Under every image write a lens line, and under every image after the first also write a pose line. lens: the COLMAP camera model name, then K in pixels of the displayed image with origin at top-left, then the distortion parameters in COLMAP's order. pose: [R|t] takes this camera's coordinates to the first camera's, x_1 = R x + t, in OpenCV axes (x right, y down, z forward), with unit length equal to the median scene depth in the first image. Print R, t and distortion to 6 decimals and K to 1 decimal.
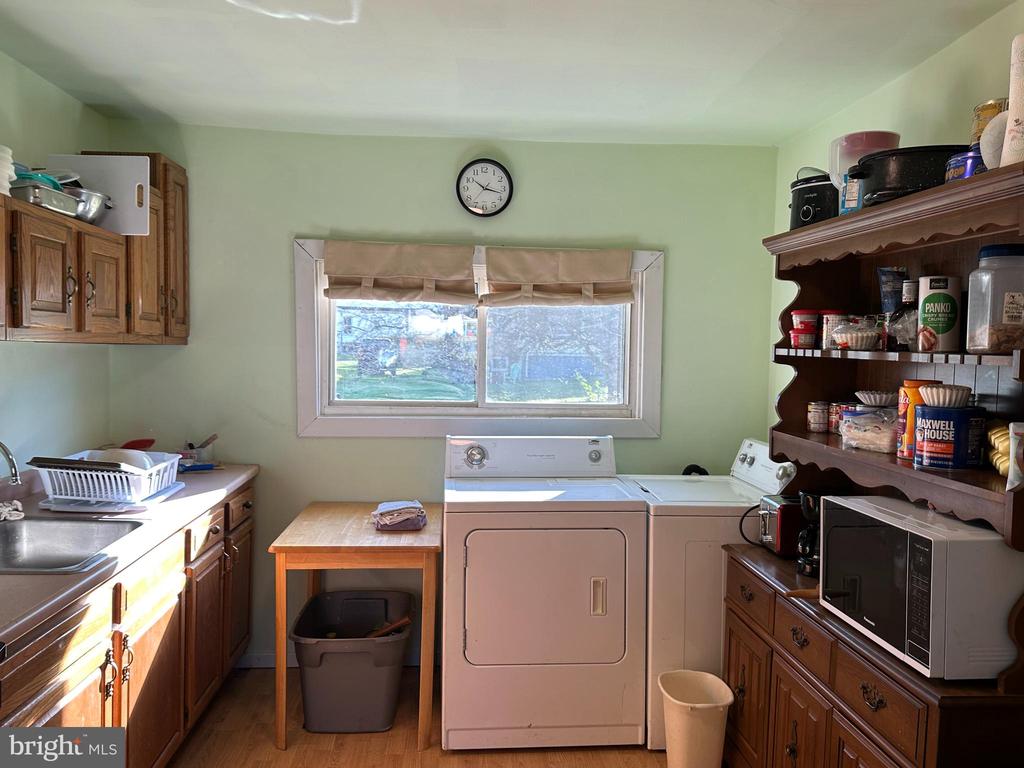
lens RADIAL K [[816.2, 0, 508.7], [0, 816.2, 388.3], [0, 0, 1]] dist [0.117578, -0.184380]
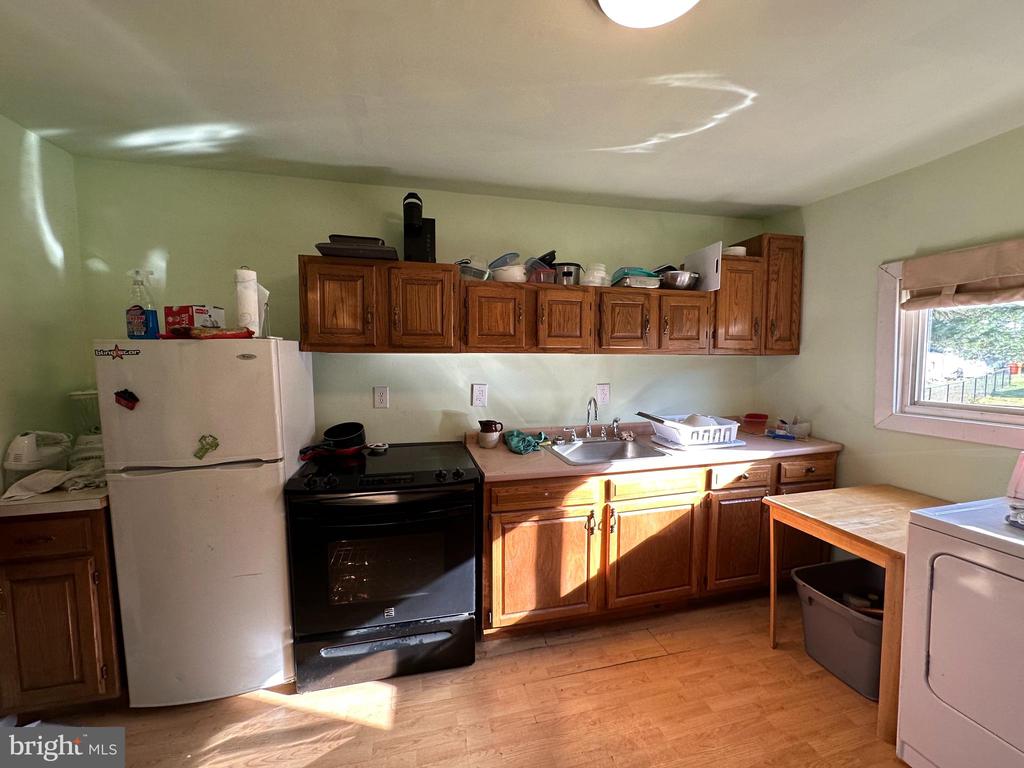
lens RADIAL K [[407.7, 0, 512.0], [0, 407.7, 384.0], [0, 0, 1]] dist [-0.001083, 0.000031]
pose [[0.183965, 0.044406, -0.981929, 0.308293], [-0.042937, 0.998388, 0.037106, -0.006757], [0.981994, 0.035335, 0.185576, 0.462528]]
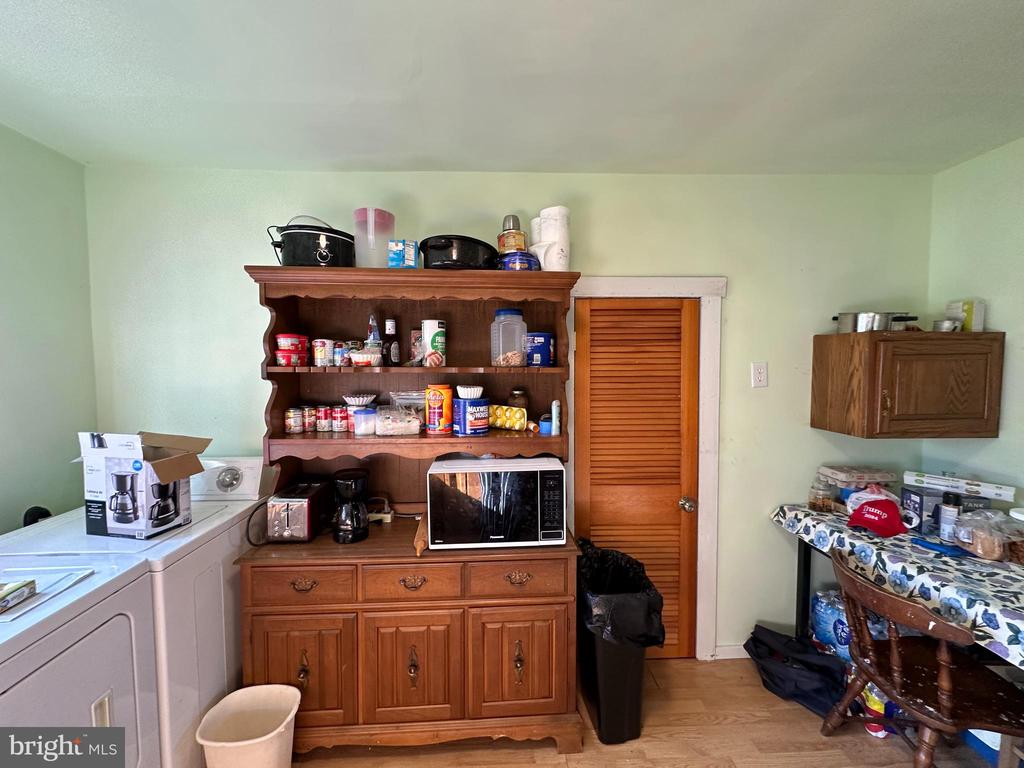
lens RADIAL K [[407.7, 0, 512.0], [0, 407.7, 384.0], [0, 0, 1]] dist [-0.001083, 0.000031]
pose [[0.019758, -0.066693, 0.997578, -0.227089], [0.056491, 0.996253, 0.065486, -0.042453], [-0.998208, 0.055060, 0.023451, 0.657238]]
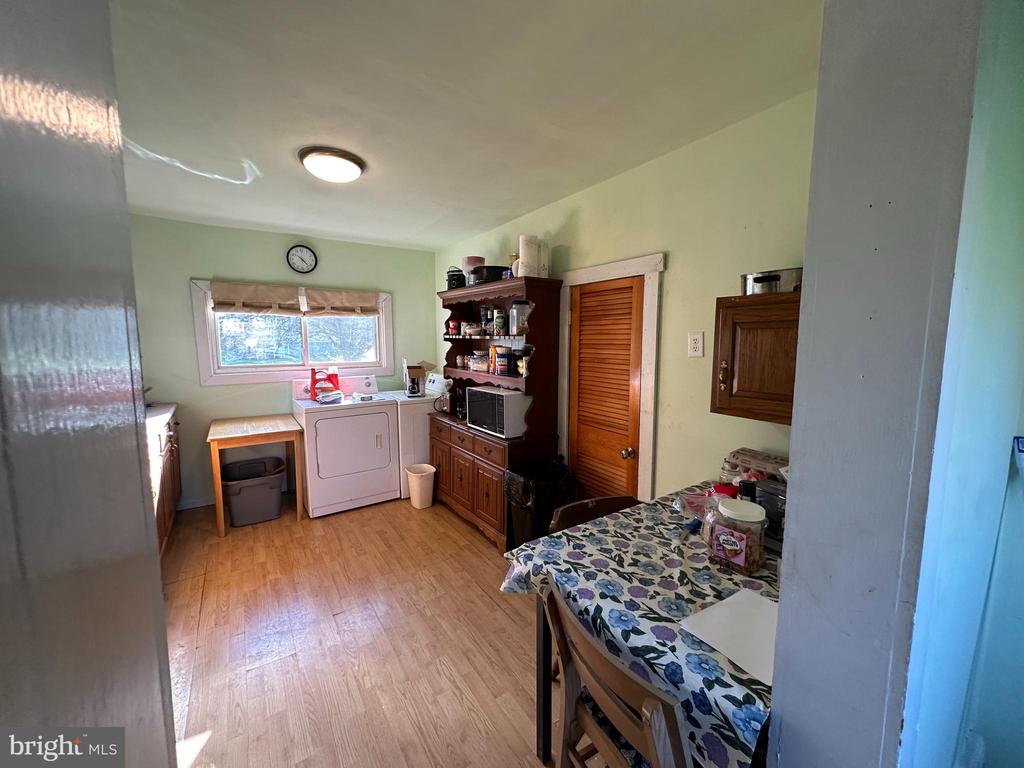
lens RADIAL K [[407.7, 0, 512.0], [0, 407.7, 384.0], [0, 0, 1]] dist [-0.001083, 0.000031]
pose [[0.861534, -0.072926, 0.502435, -0.145055], [0.039110, 0.996222, 0.077534, 0.012881], [-0.506192, -0.047148, 0.861131, -0.211977]]
